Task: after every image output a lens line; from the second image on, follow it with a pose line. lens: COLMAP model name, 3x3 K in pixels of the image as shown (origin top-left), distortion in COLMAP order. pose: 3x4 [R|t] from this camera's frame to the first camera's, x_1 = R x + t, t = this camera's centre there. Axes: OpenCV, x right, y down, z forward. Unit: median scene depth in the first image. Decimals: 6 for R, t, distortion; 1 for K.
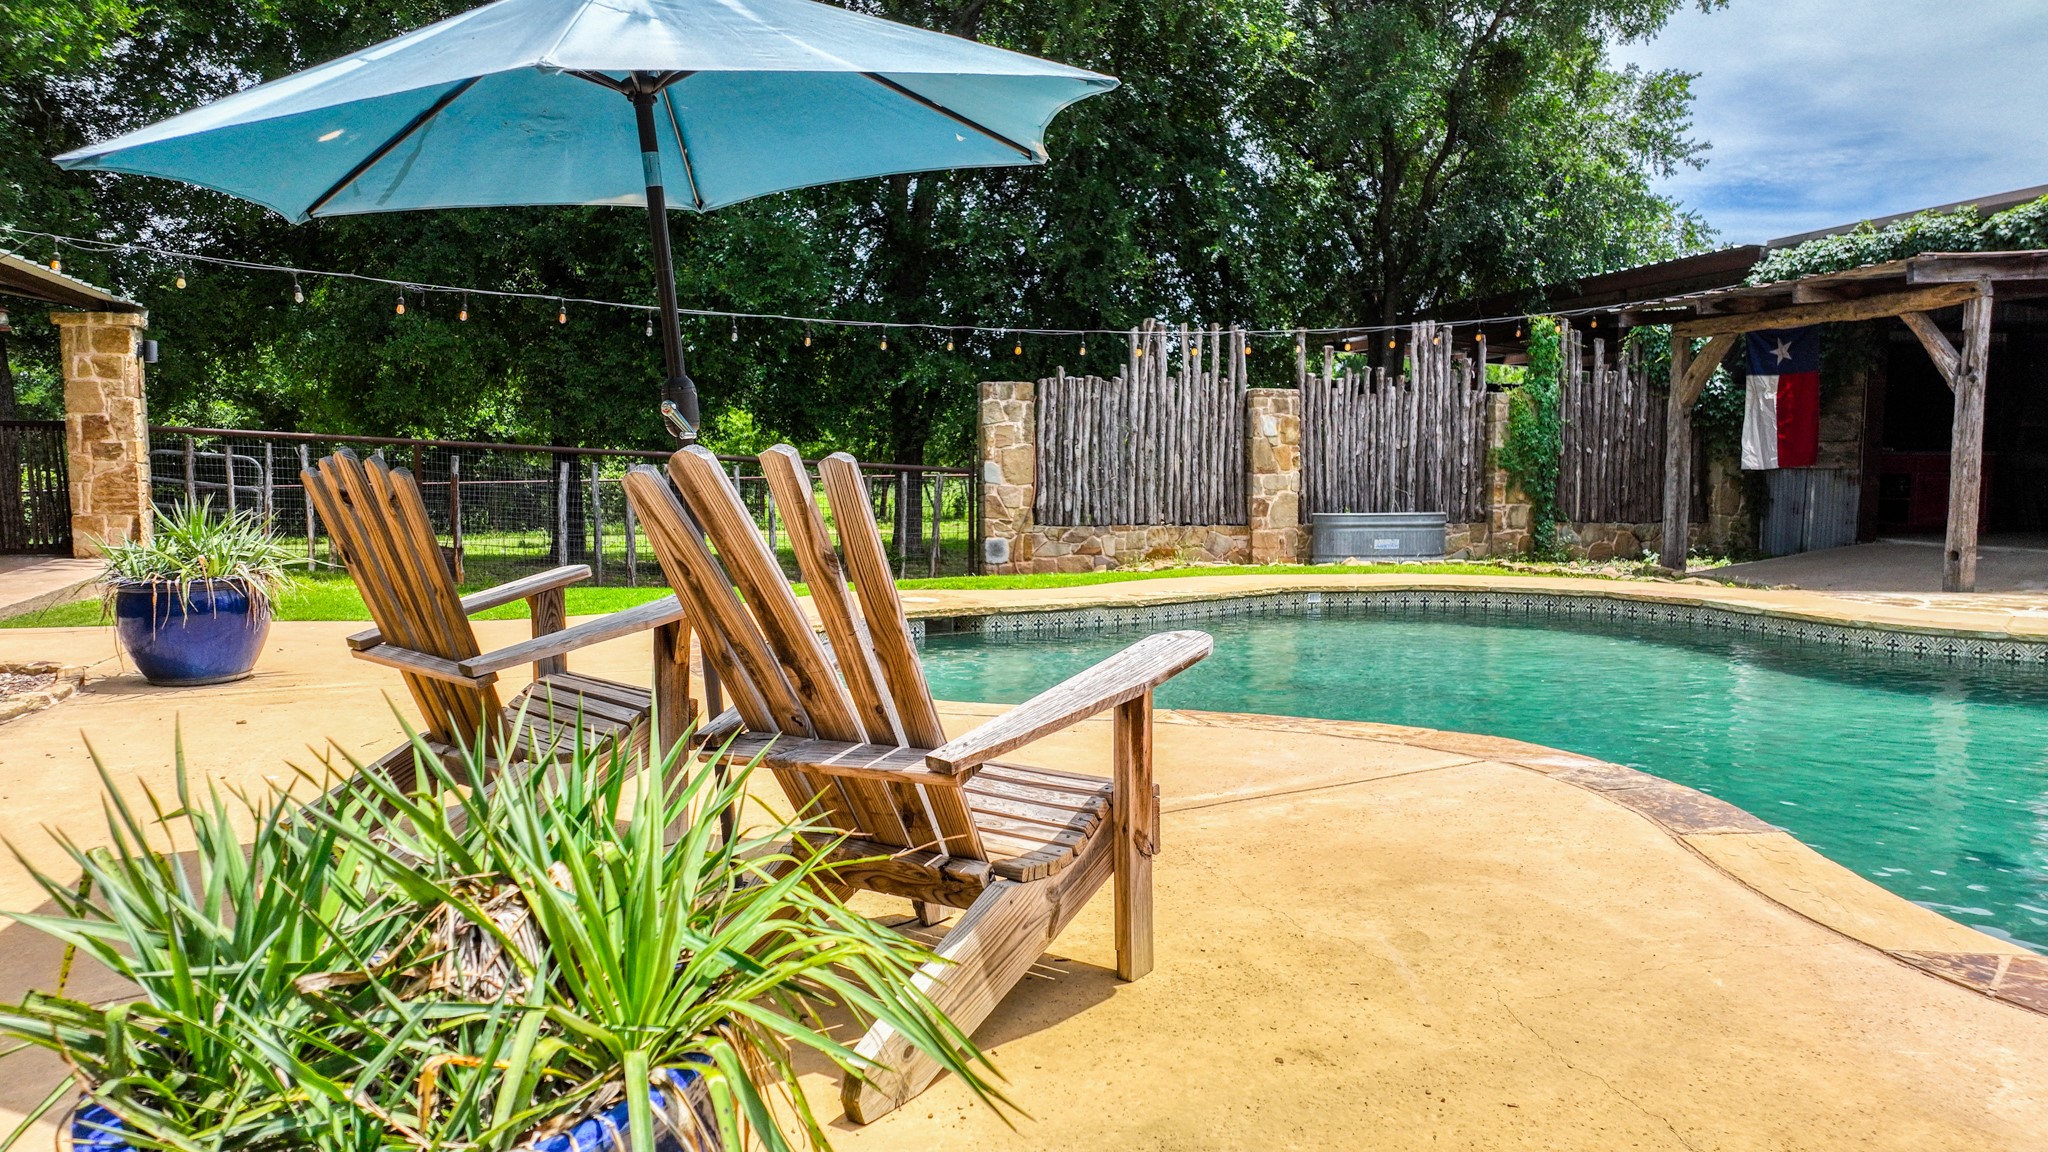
lens RADIAL K [[1412.8, 0, 1023.2], [0, 1412.8, 575.8], [0, 0, 1]] dist [-0.004744, 0.002202]
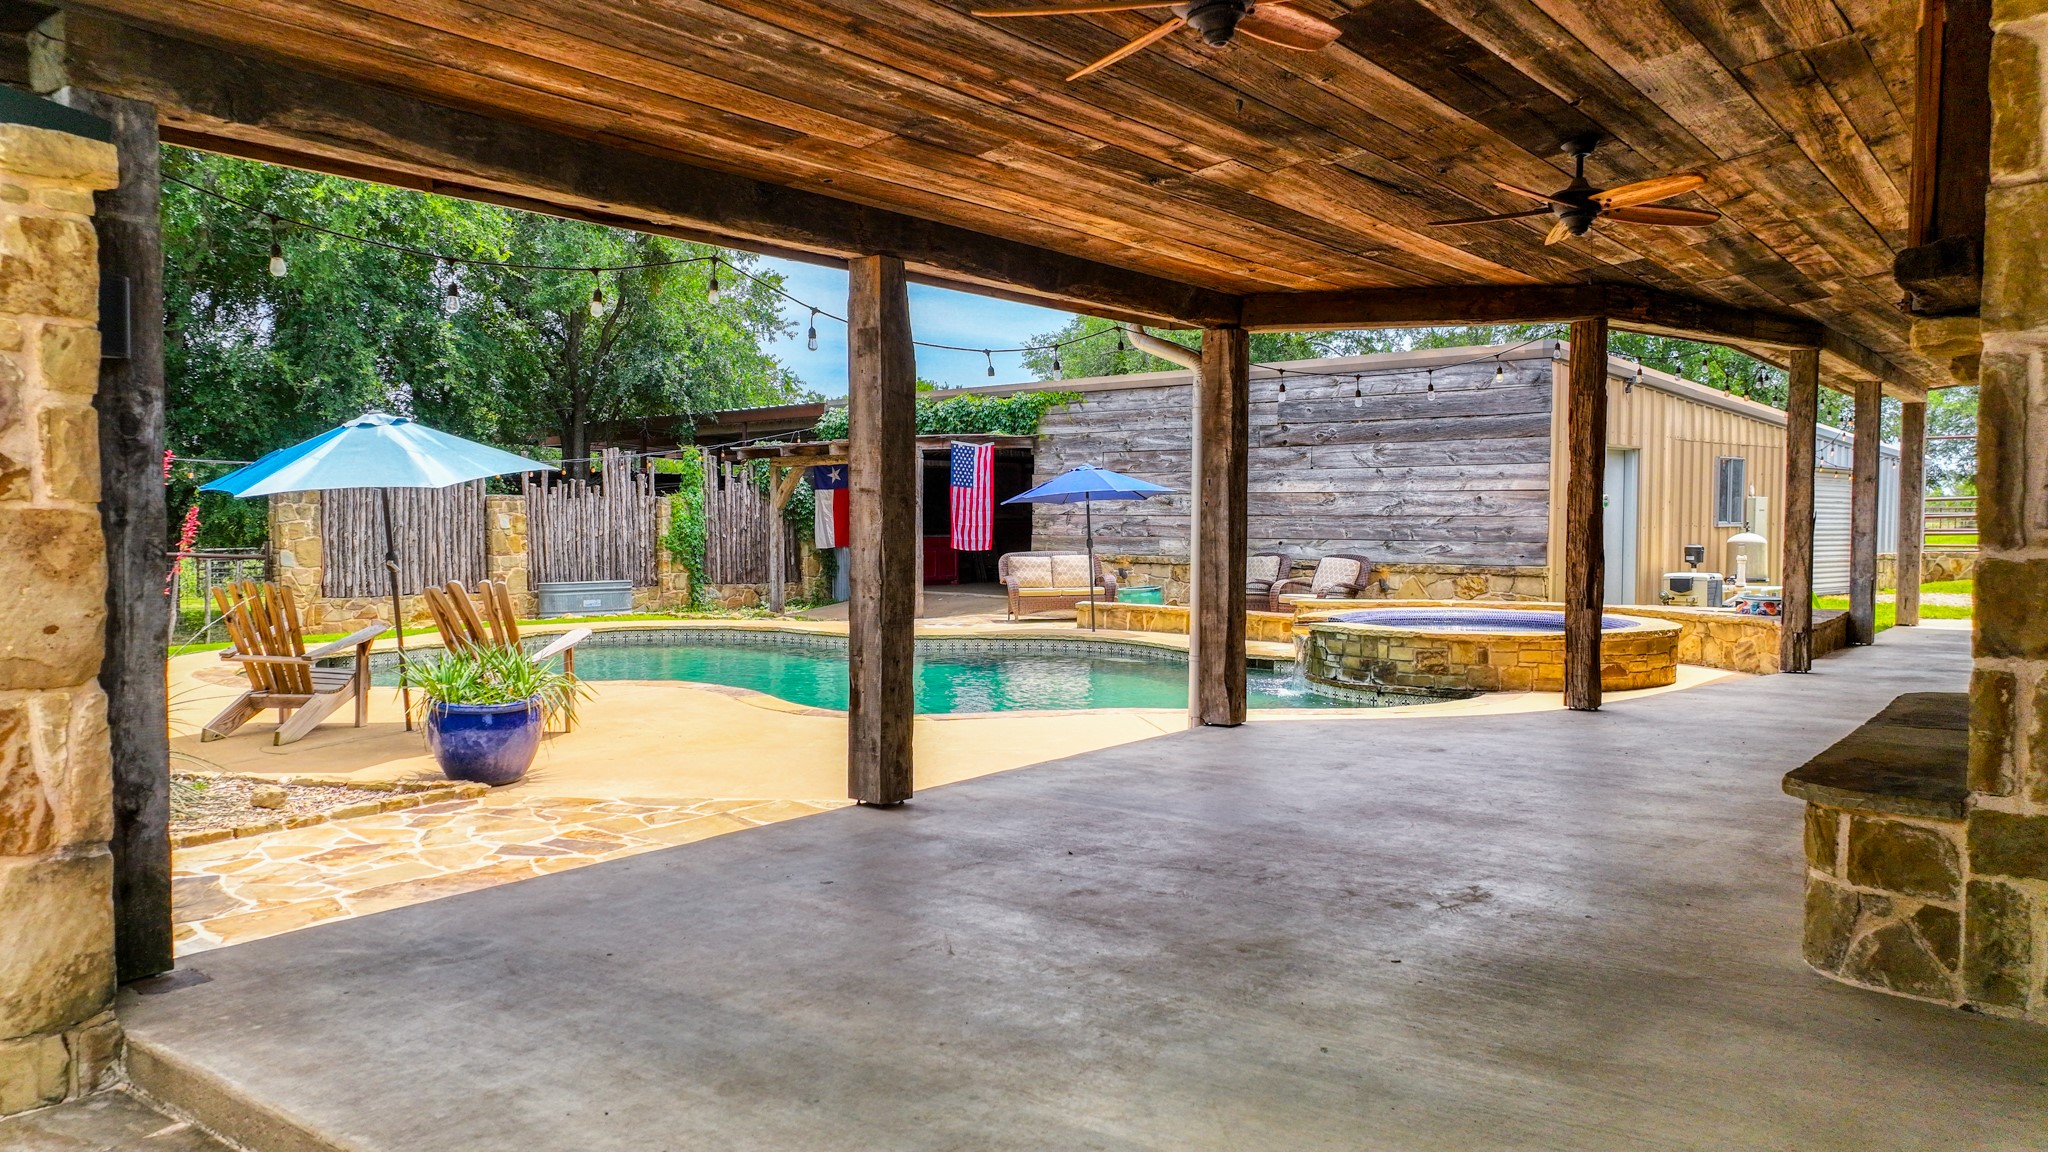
lens RADIAL K [[1412.8, 0, 1024.8], [0, 1412.8, 578.7], [0, 0, 1]] dist [-0.004744, 0.002202]
pose [[0.838718, -0.024352, 0.544021, -0.154010], [0.046108, 0.998588, -0.026386, 0.010872], [-0.542610, 0.047214, 0.838657, -0.445536]]
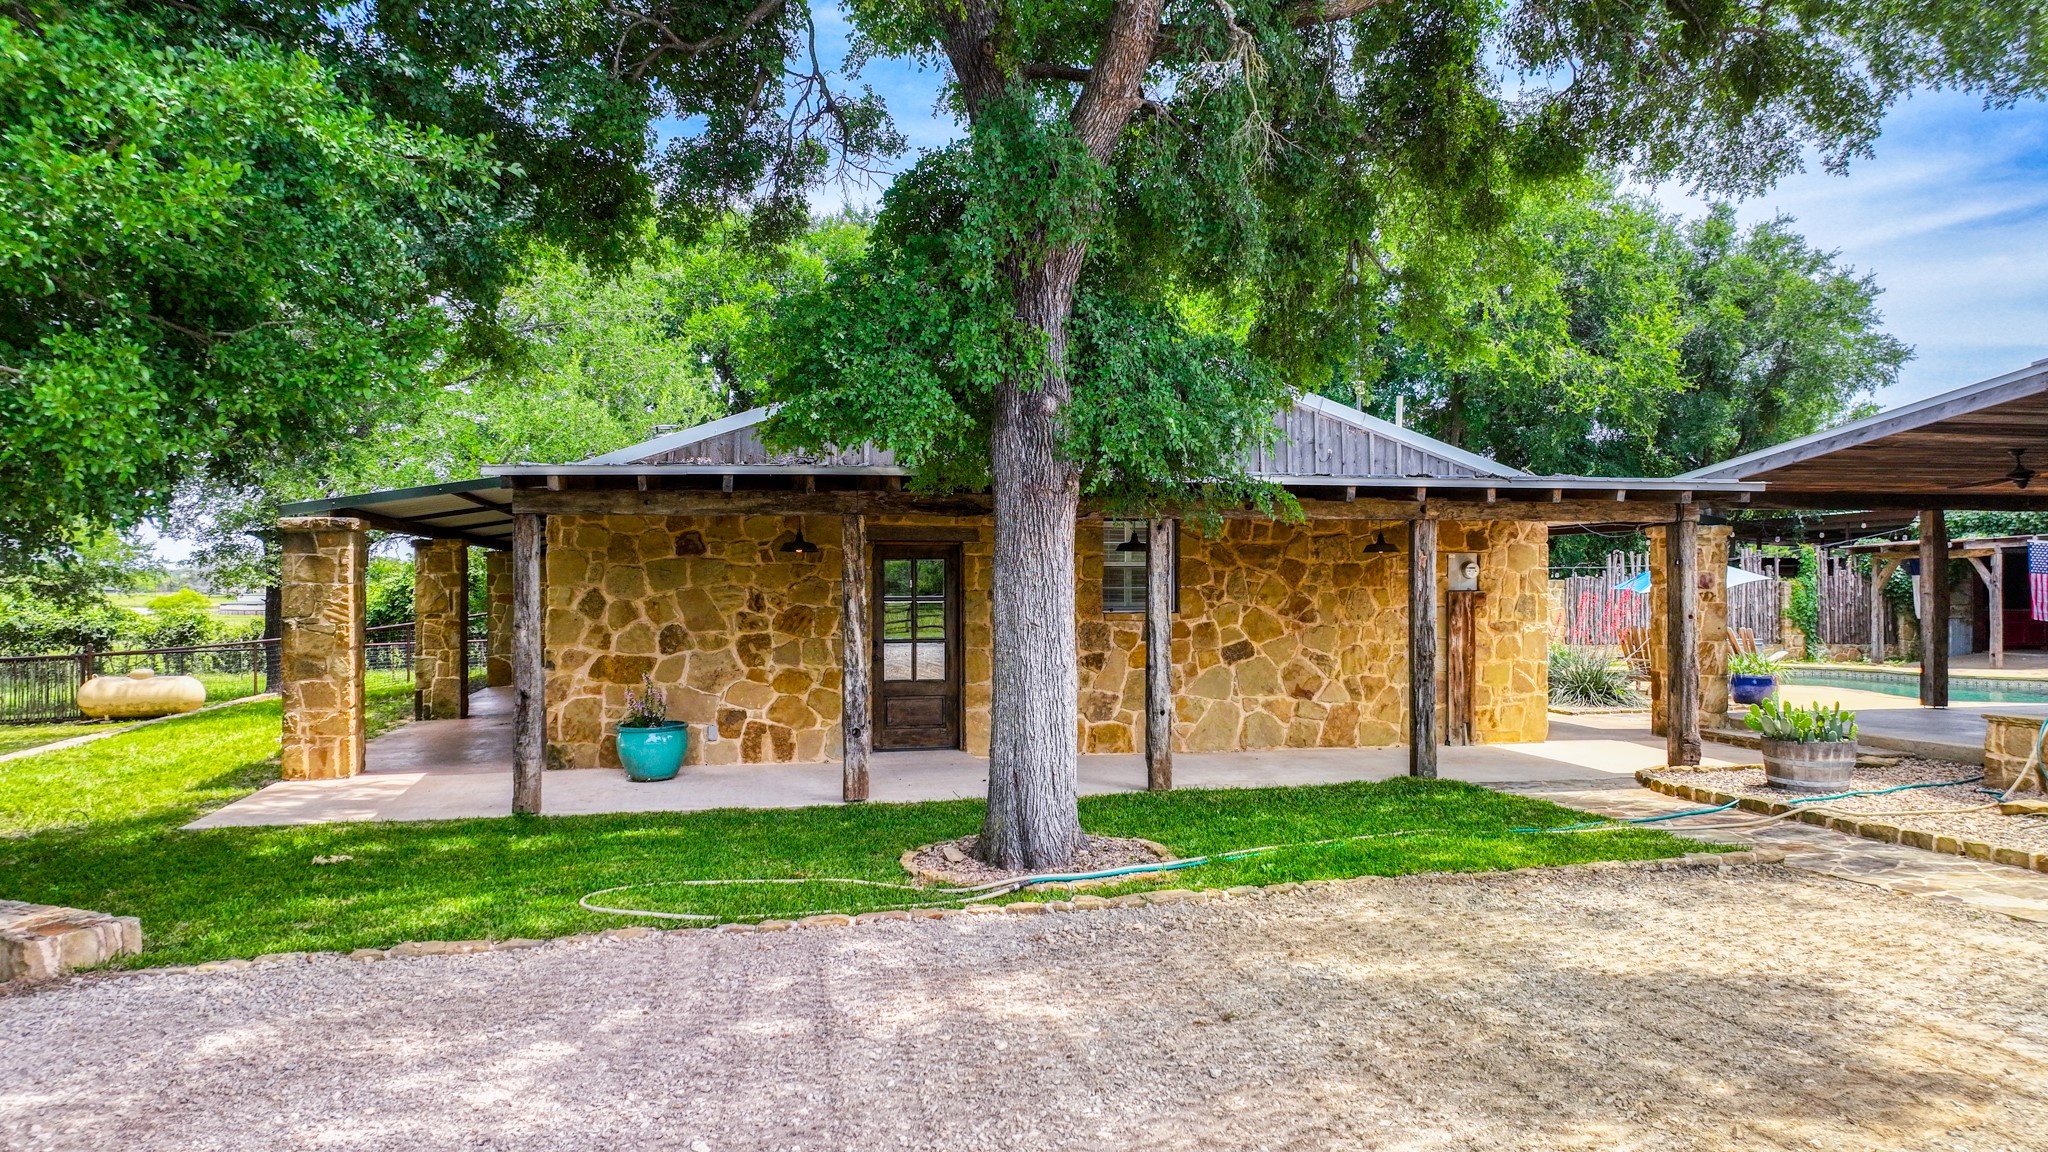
lens RADIAL K [[1412.8, 0, 1022.5], [0, 1412.8, 570.9], [0, 0, 1]] dist [-0.004744, 0.002202]
pose [[0.990890, -0.004918, -0.134581, -0.516304], [-0.008047, 0.995385, -0.095625, 0.065390], [0.134430, 0.095837, 0.986278, -1.249773]]
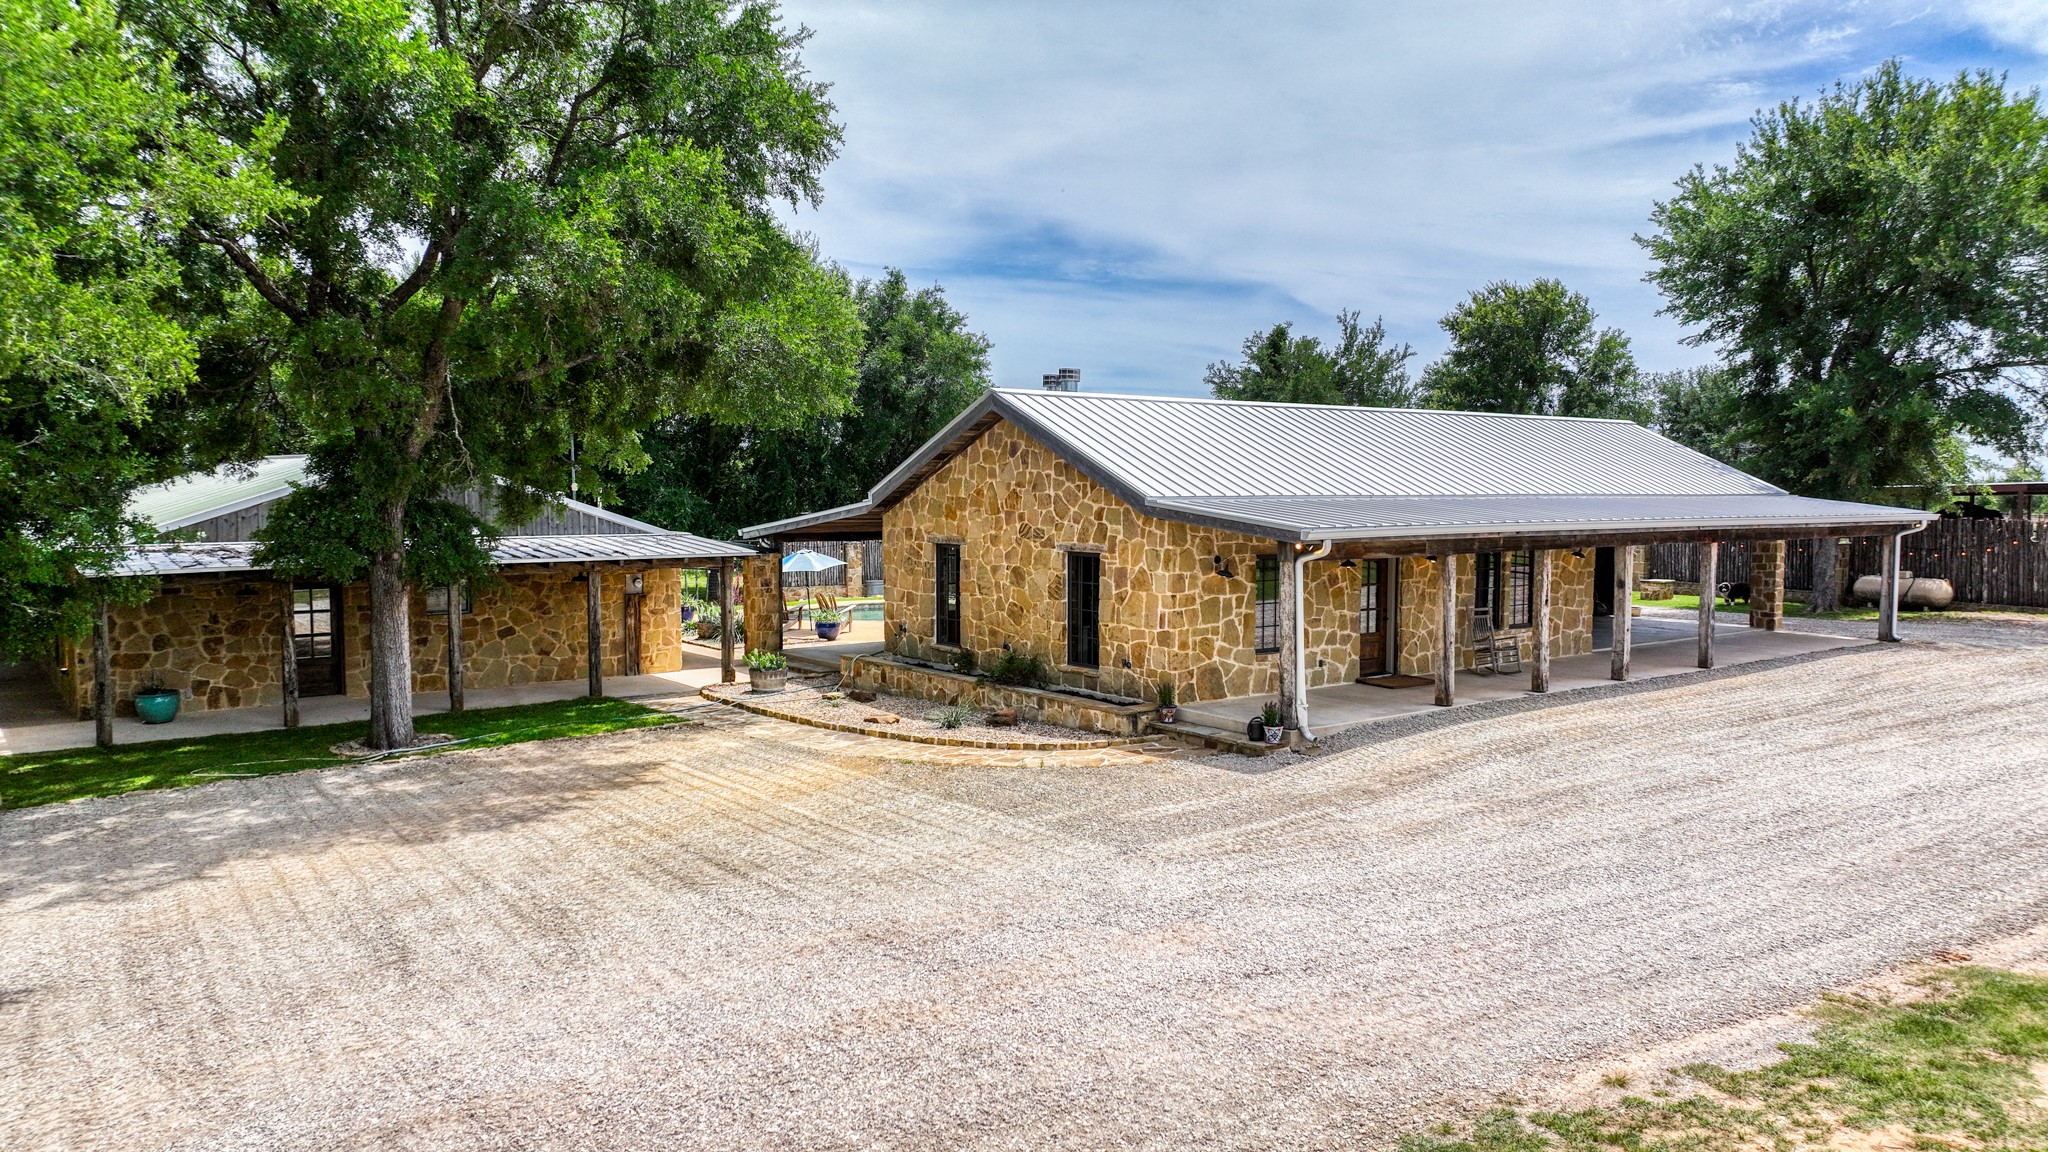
lens RADIAL K [[1412.8, 0, 1030.5], [0, 1412.8, 574.3], [0, 0, 1]] dist [-0.004744, 0.002202]
pose [[0.951052, -0.017762, 0.308521, -0.424035], [0.023964, 0.999580, -0.016324, 0.001495], [-0.308101, 0.022918, 0.951078, -2.136105]]
